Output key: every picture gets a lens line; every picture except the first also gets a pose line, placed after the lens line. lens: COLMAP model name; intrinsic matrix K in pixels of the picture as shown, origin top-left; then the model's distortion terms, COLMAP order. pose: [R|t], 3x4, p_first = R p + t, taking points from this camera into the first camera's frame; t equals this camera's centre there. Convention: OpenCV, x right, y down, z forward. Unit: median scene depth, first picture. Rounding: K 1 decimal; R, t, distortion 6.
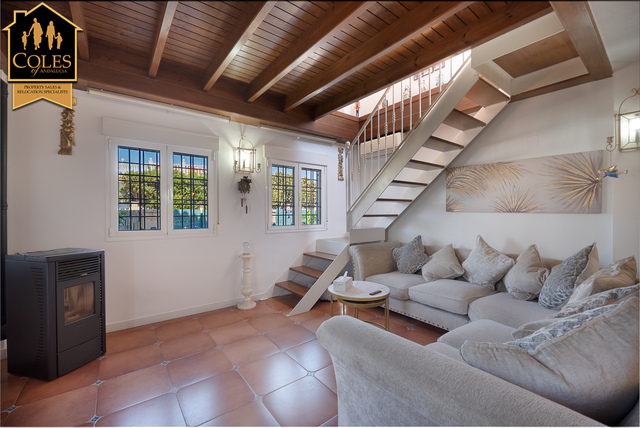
lens RADIAL K [[271.5, 0, 321.4], [0, 271.5, 213.6], [0, 0, 1]] dist [-0.001826, -0.000199]
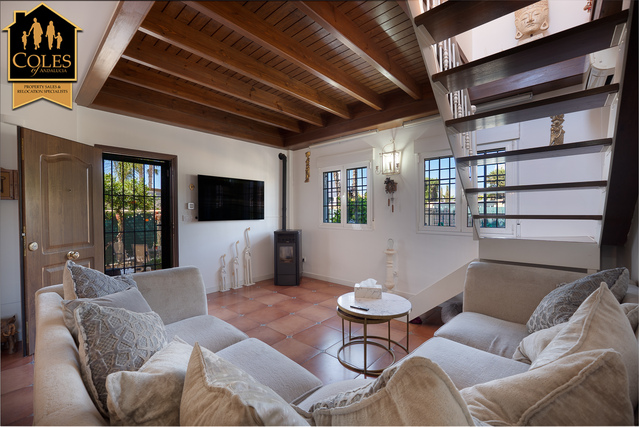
lens RADIAL K [[271.1, 0, 321.2], [0, 271.1, 212.5], [0, 0, 1]] dist [-0.001826, -0.000199]
pose [[0.176854, 0.003331, -0.984231, 0.782272], [0.000661, 0.999994, 0.003503, -0.003177], [0.984237, -0.001270, 0.176851, 0.578698]]
